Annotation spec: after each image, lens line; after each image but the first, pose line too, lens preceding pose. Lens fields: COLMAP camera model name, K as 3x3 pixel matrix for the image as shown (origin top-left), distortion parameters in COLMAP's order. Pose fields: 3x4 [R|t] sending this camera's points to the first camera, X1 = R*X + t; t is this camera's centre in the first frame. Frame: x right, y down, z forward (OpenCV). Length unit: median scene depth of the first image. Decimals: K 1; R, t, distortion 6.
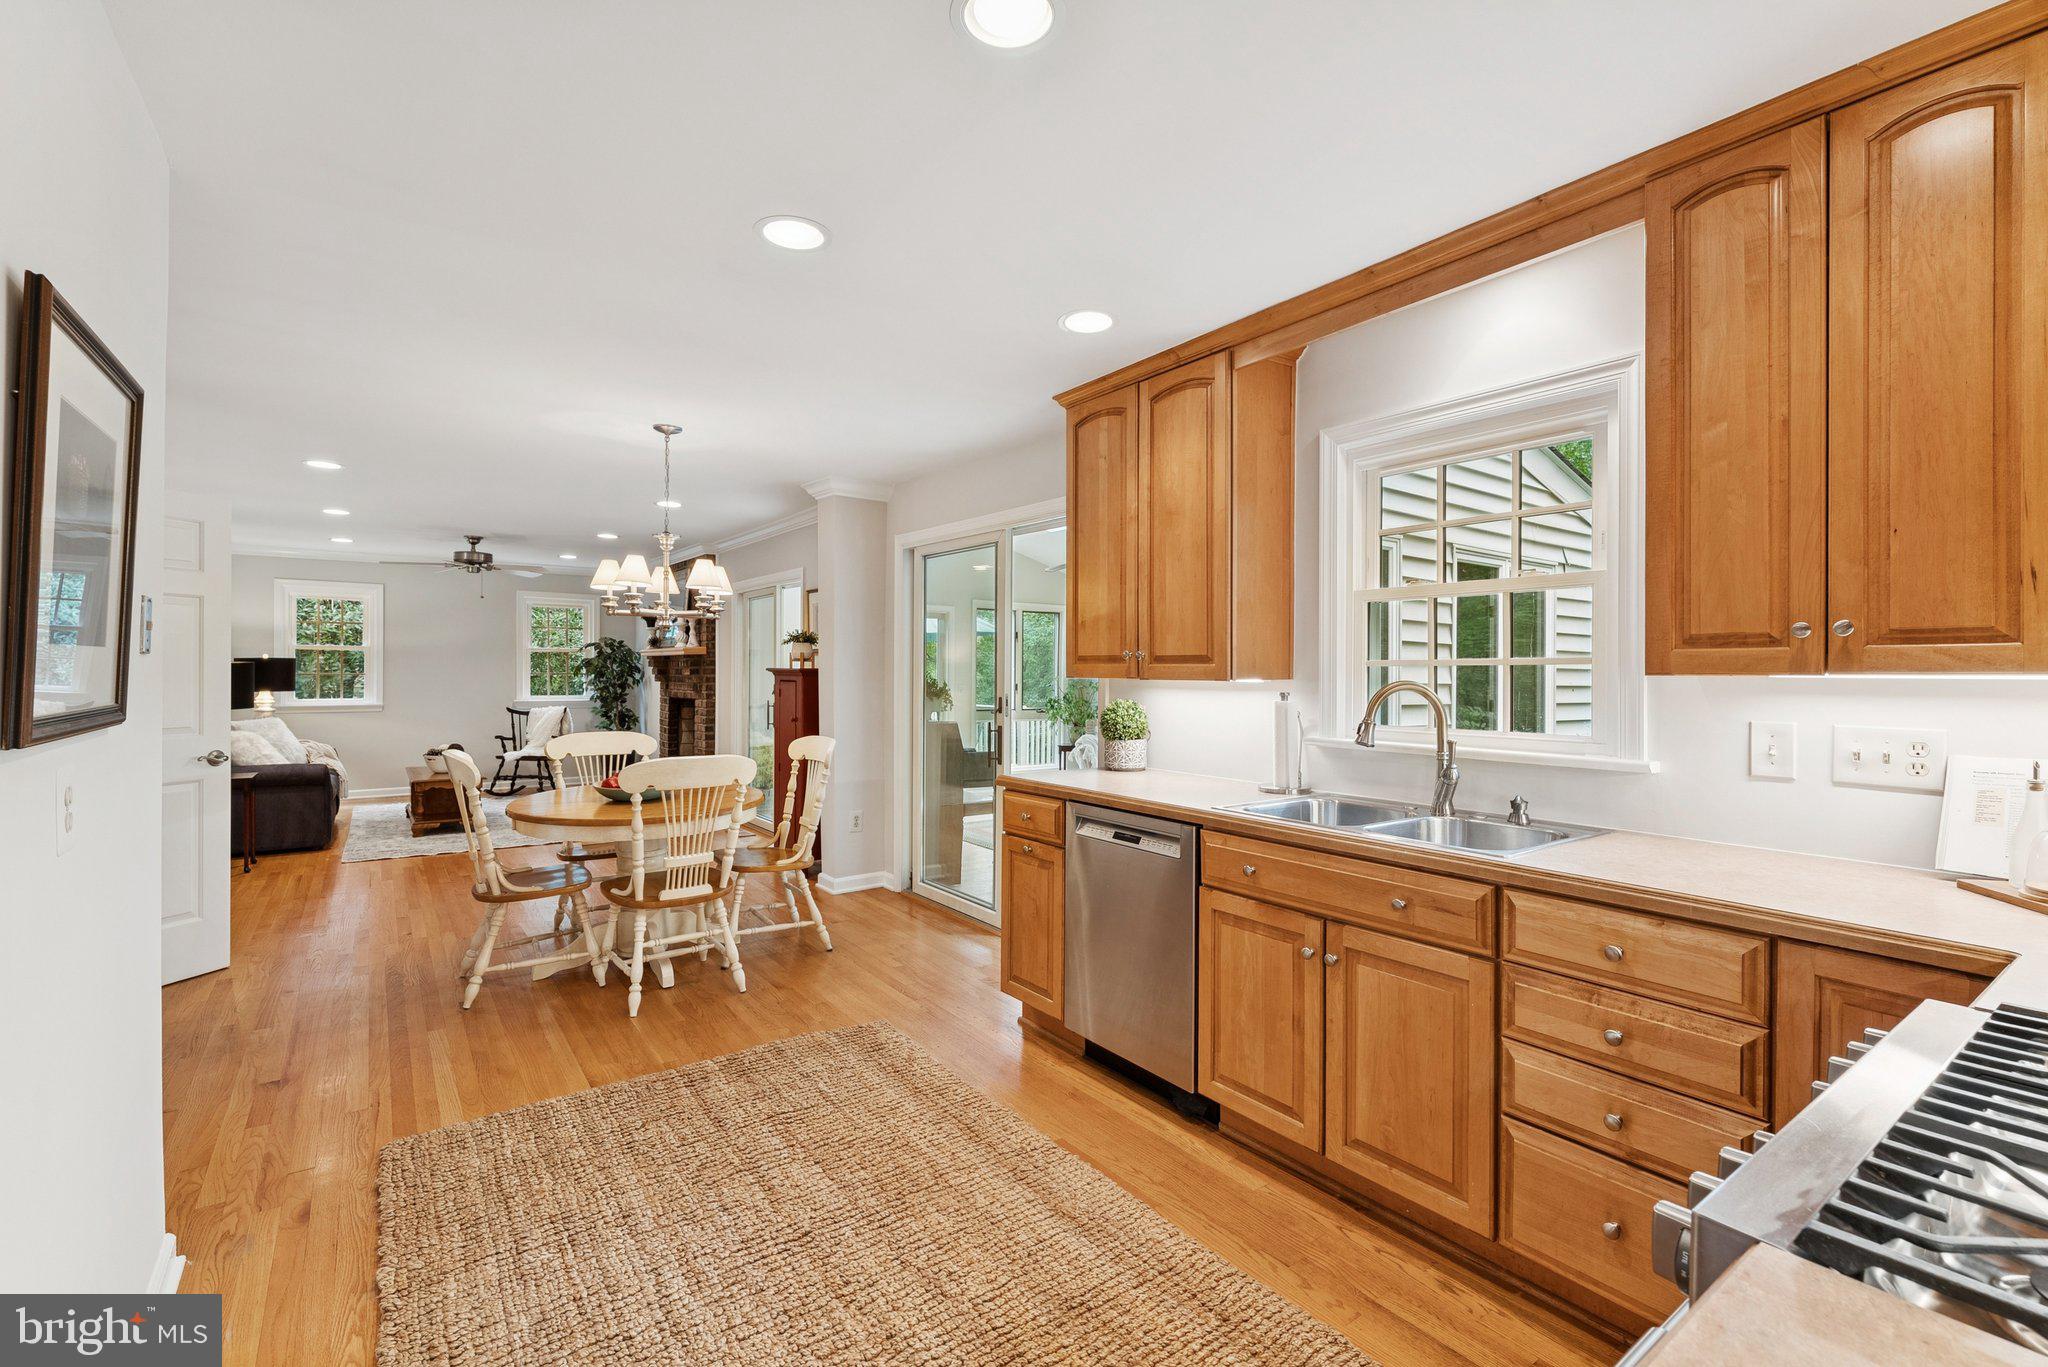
lens RADIAL K [[904.0, 0, 1031.0], [0, 904.0, 675.1], [0, 0, 1]] dist [0.001423, 0.000105]
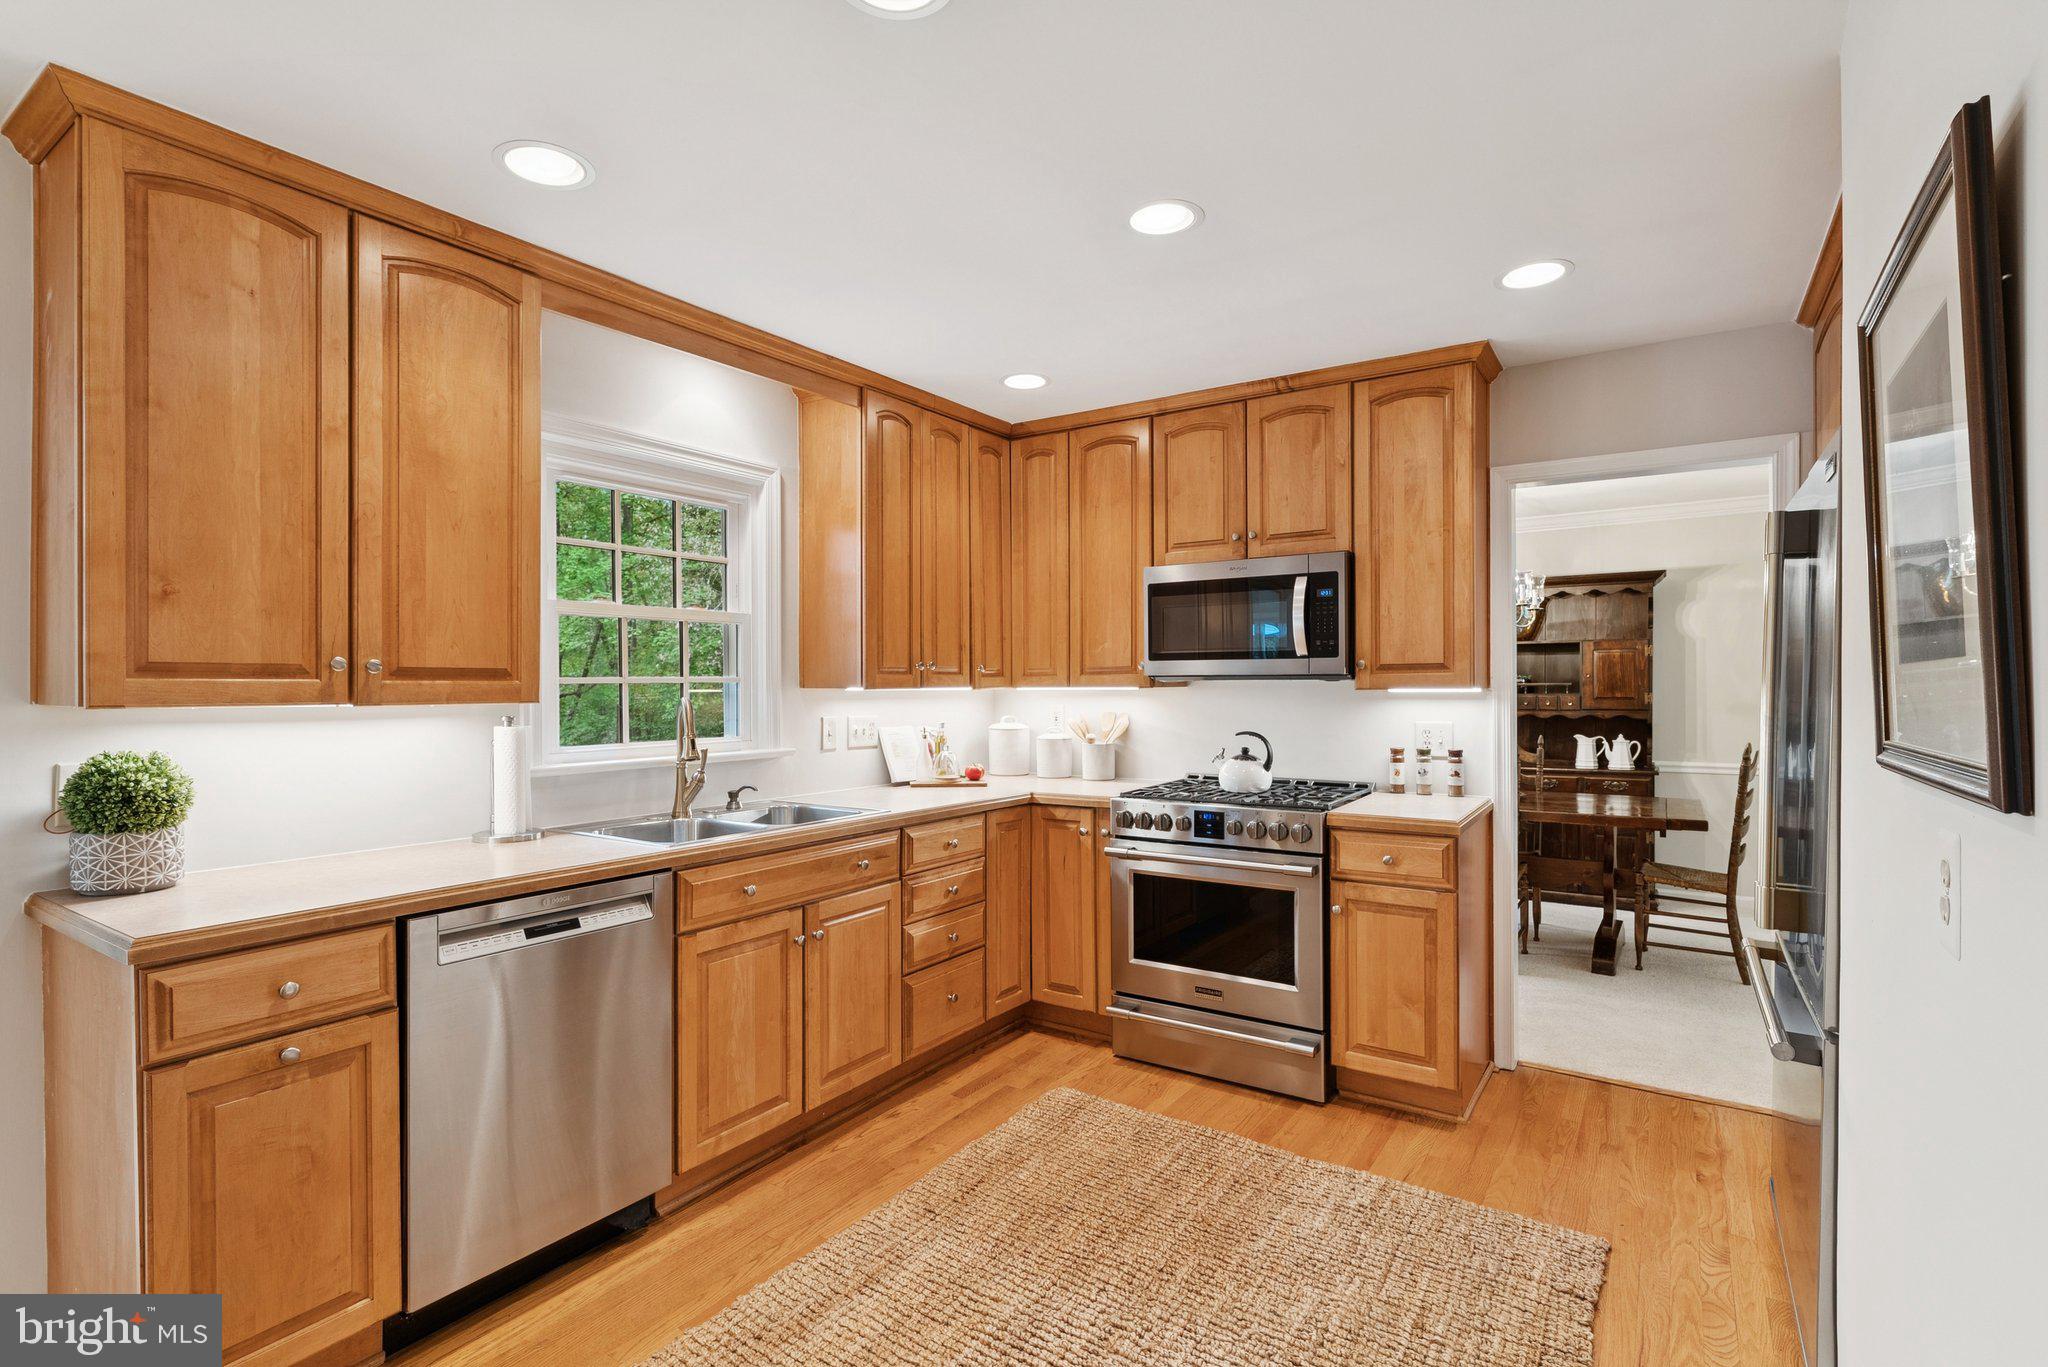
lens RADIAL K [[966.4, 0, 1026.9], [0, 966.4, 689.7], [0, 0, 1]] dist [0.001145, 0.000065]
pose [[-0.342341, -0.008104, 0.939541, -0.267263], [0.005672, 0.999927, 0.010692, -0.004183], [-0.939559, 0.008989, -0.342270, 0.335114]]
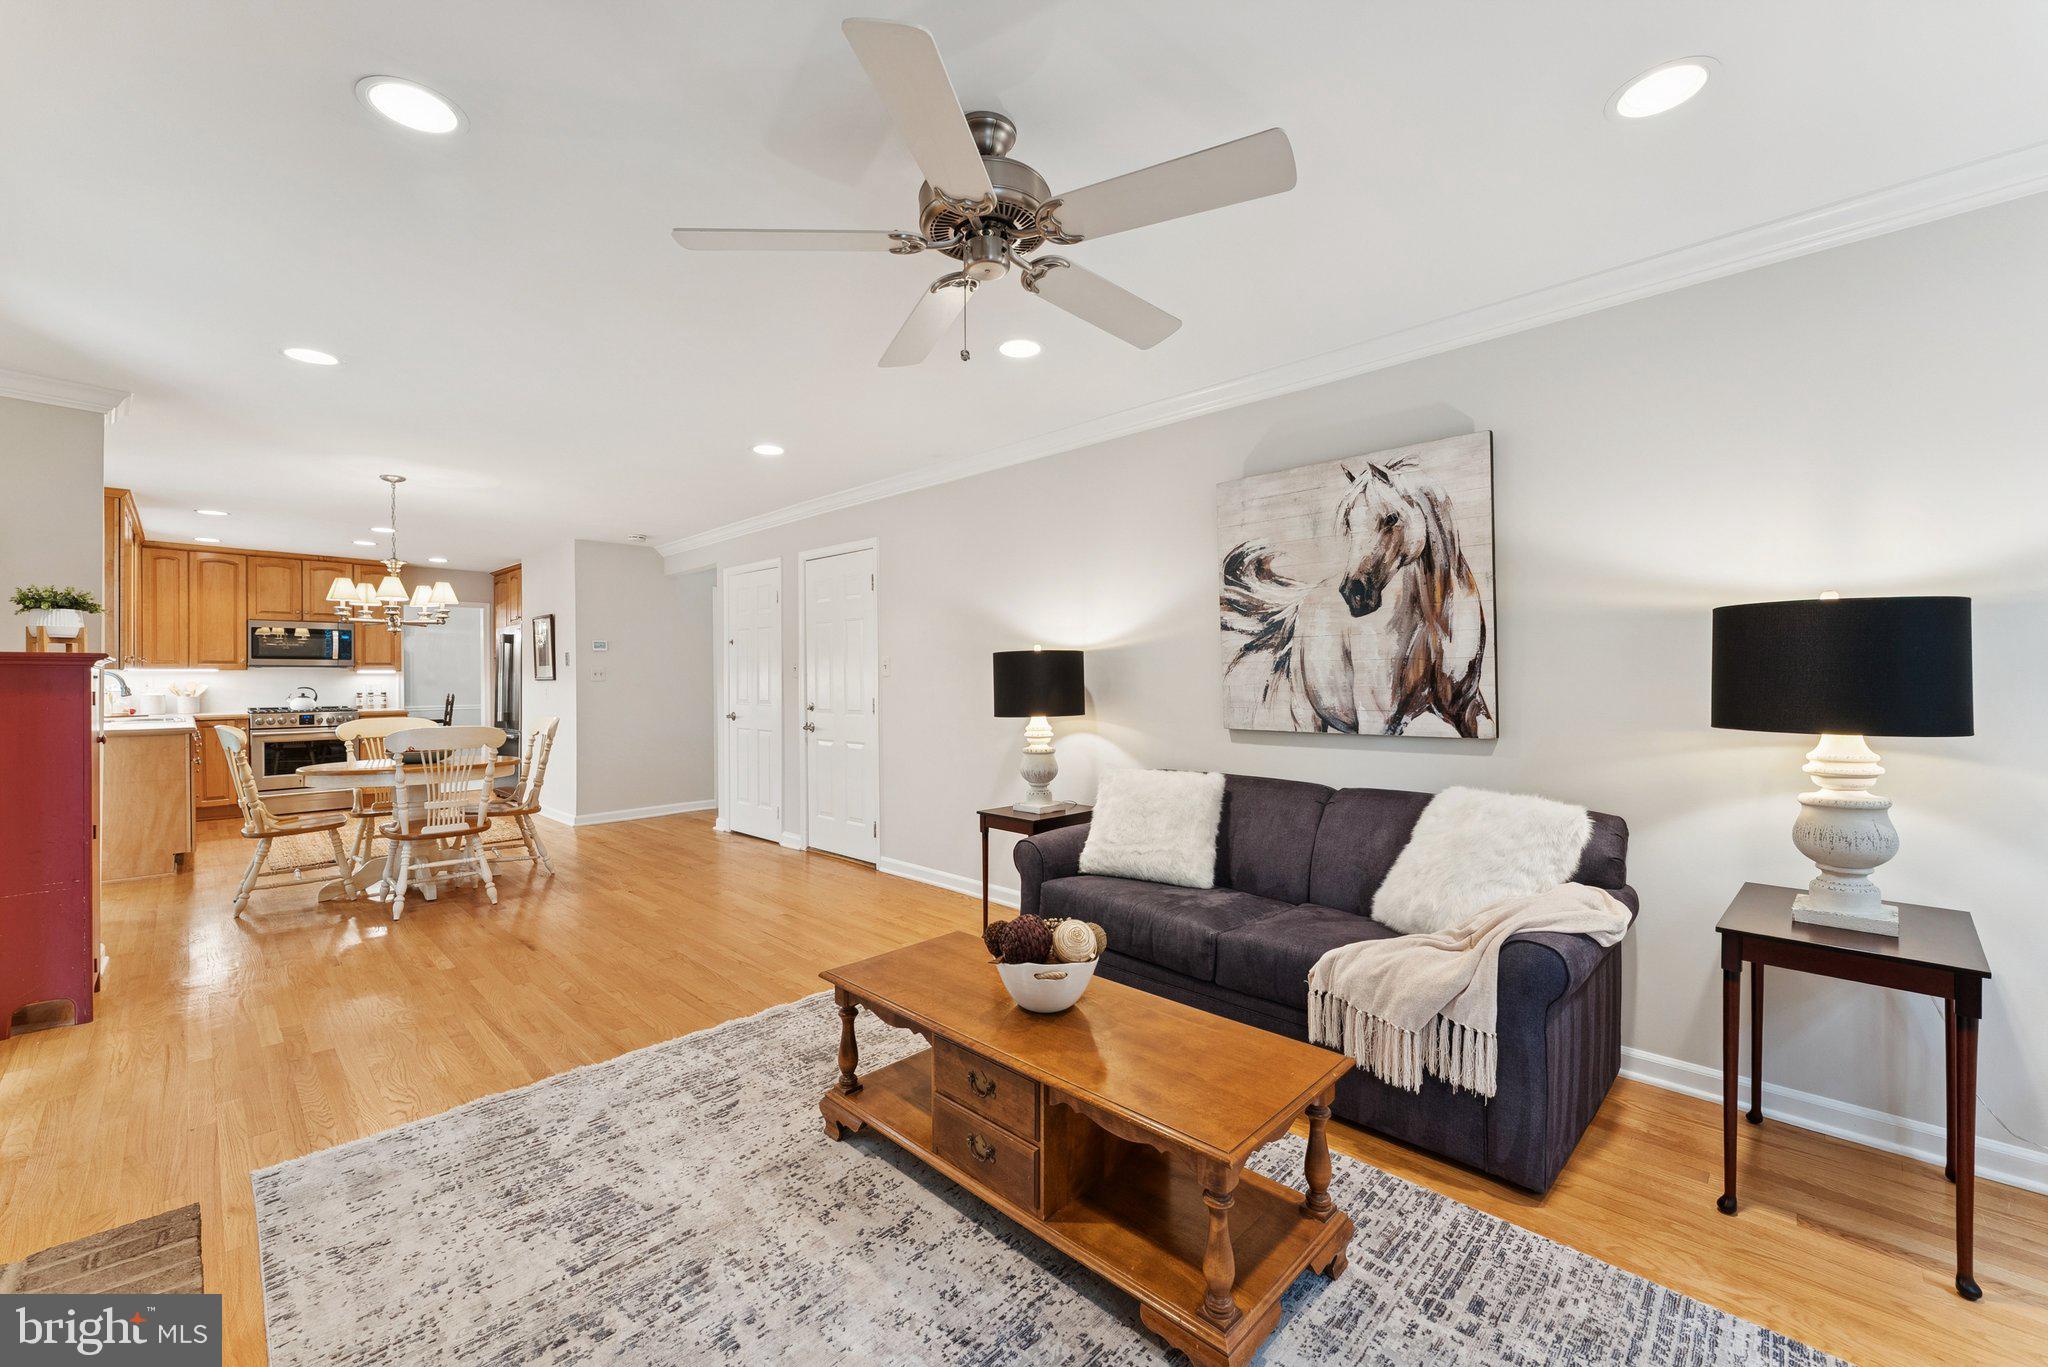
lens RADIAL K [[823.1, 0, 1024.0], [0, 823.1, 683.5], [0, 0, 1]] dist [0.001436, -0.000306]
pose [[-0.986936, -0.001352, -0.161104, -0.590598], [-0.003257, 0.999928, 0.011559, 0.002248], [0.161077, 0.011933, -0.986870, 1.236887]]
